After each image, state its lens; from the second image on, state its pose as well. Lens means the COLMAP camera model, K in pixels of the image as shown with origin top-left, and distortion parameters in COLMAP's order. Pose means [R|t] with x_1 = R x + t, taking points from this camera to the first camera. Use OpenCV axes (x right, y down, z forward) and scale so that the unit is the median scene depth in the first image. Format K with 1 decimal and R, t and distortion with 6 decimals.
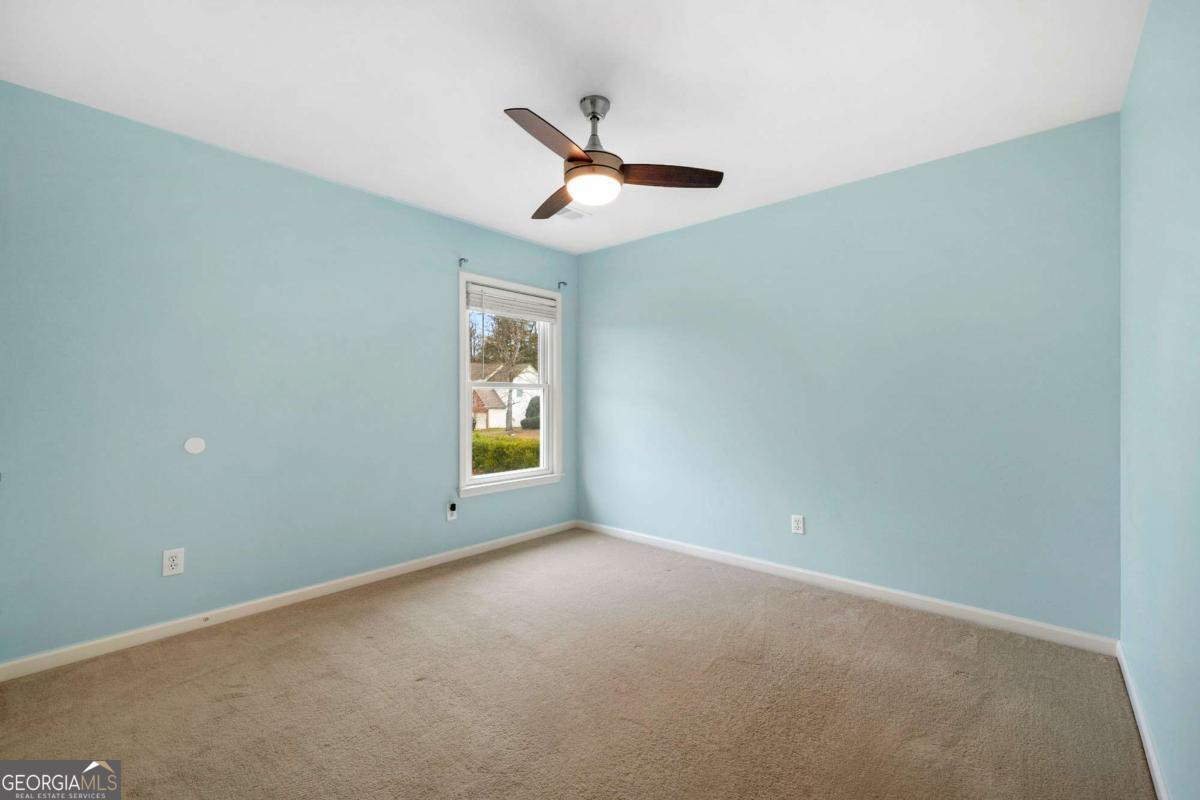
lens RADIAL K [[501.7, 0, 598.1], [0, 501.7, 397.9], [0, 0, 1]] dist [-0.000866, 0.000091]
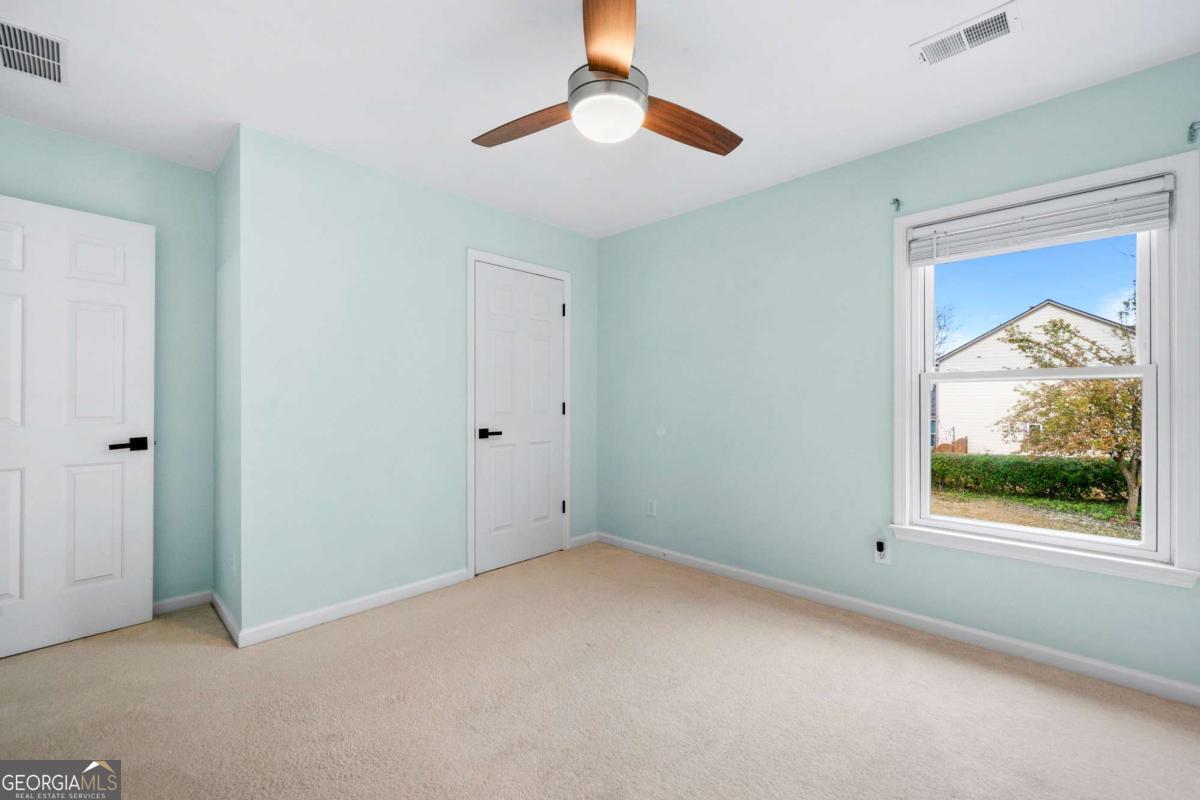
lens RADIAL K [[501.7, 0, 598.1], [0, 501.7, 397.9], [0, 0, 1]] dist [-0.000866, 0.000091]
pose [[-0.034462, -0.013547, -0.999314, 0.444423], [-0.005805, 0.999894, -0.013355, 0.015067], [0.999389, 0.005341, -0.034537, 0.606656]]
